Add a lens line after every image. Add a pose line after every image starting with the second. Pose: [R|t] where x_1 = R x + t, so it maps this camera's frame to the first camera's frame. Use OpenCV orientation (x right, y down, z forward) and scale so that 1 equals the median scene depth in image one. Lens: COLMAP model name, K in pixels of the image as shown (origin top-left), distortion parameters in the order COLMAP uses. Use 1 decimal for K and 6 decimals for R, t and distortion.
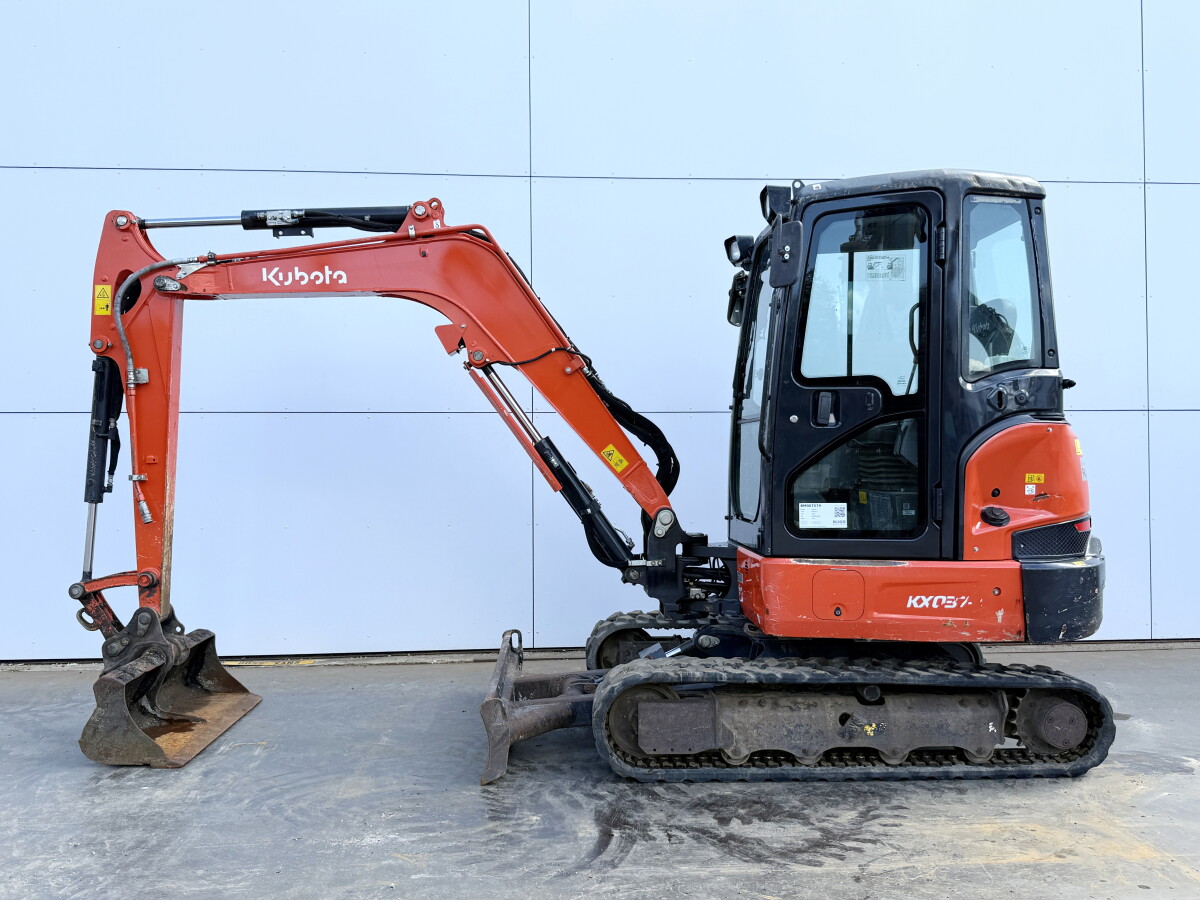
lens RADIAL K [[1028.4, 0, 600.0], [0, 1028.4, 450.0], [0, 0, 1]] dist [0.147078, -0.306388]
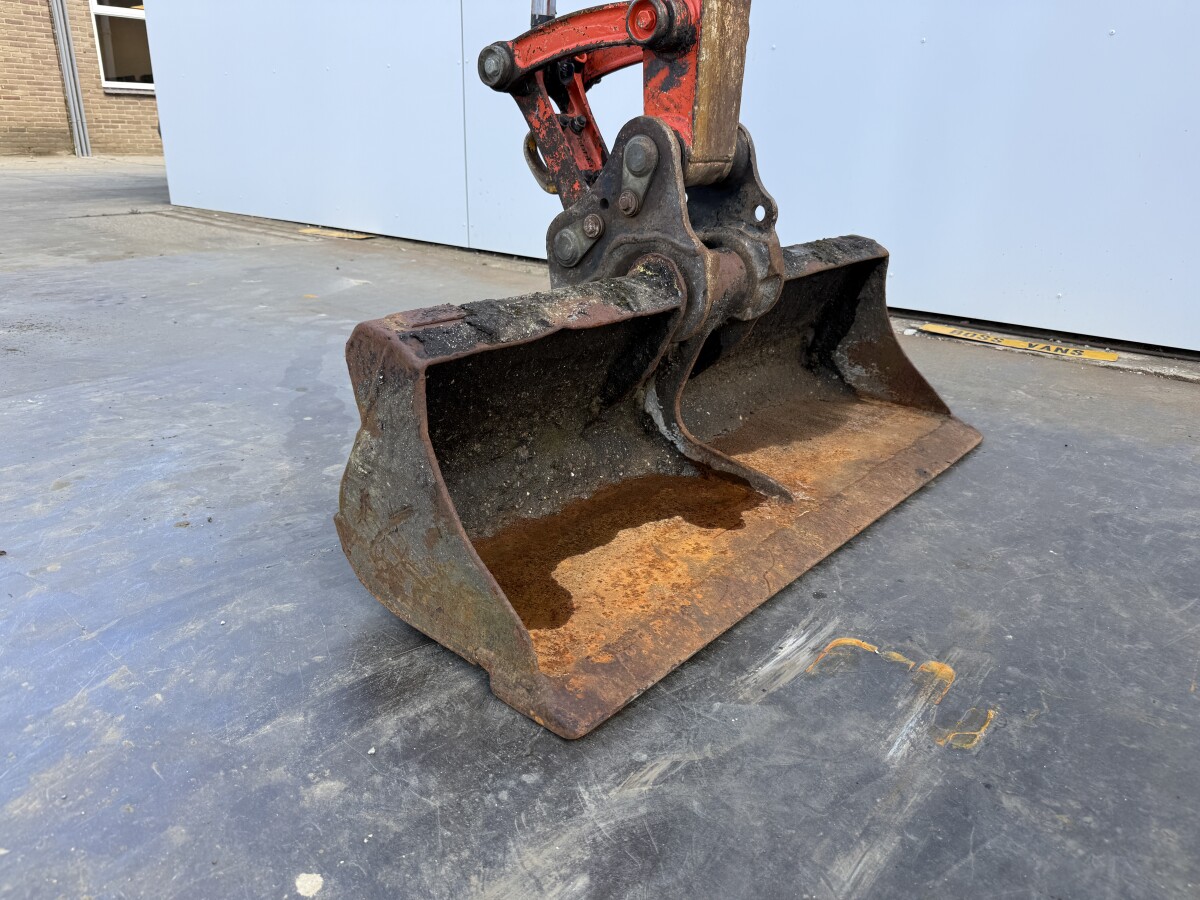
lens RADIAL K [[843.3, 0, 602.5], [0, 843.3, 448.0], [0, 0, 1]] dist [0.056770, -0.093309]
pose [[0.723574, 0.259037, -0.639798, -0.283807], [-0.016493, 0.933135, 0.359149, 0.166757], [0.690050, -0.249318, 0.679464, 0.877451]]
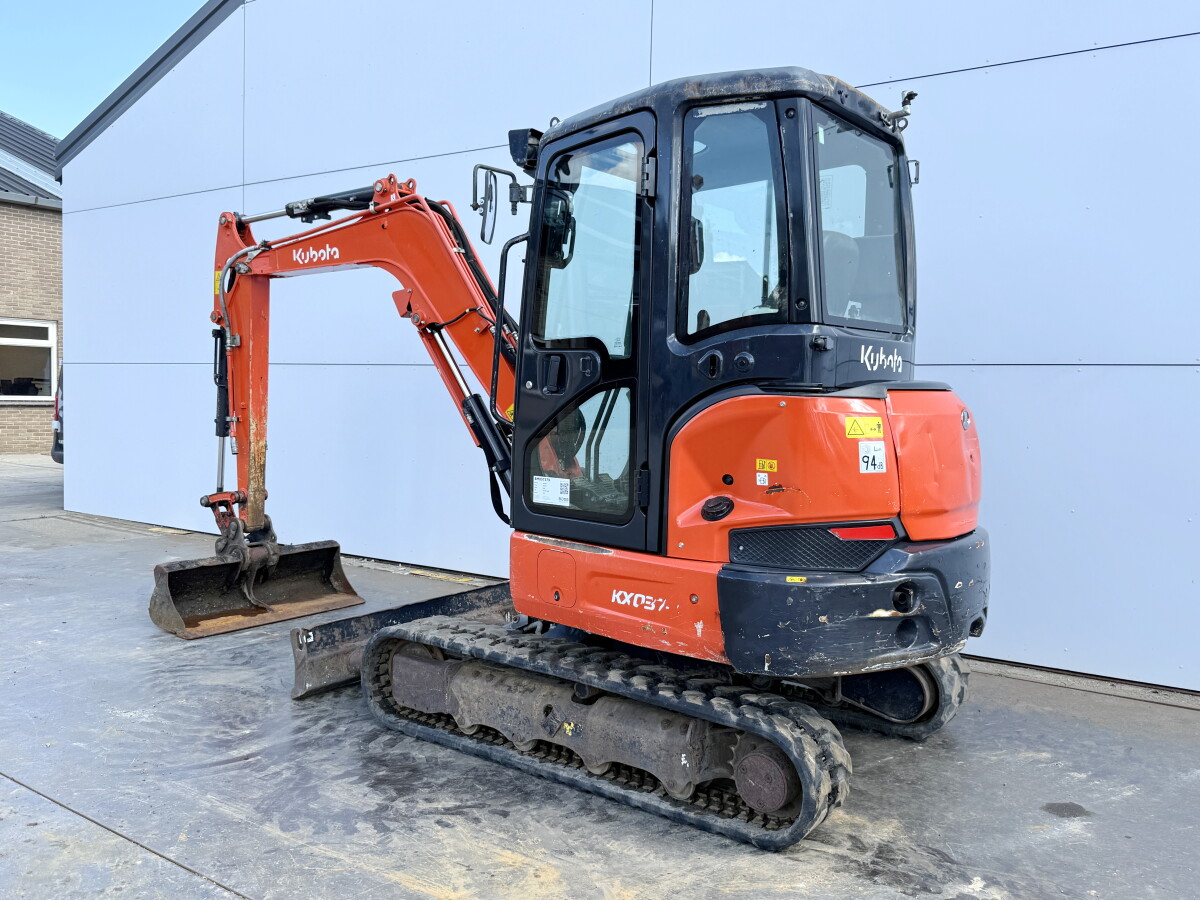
lens RADIAL K [[1009.6, 0, 595.0], [0, 1009.6, 448.6], [0, 0, 1]] dist [0.160102, -0.317694]
pose [[0.772277, 0.056316, -0.632785, 0.797653], [-0.015753, 0.997454, 0.069546, -0.036256], [0.635091, -0.043741, 0.771198, 0.328763]]
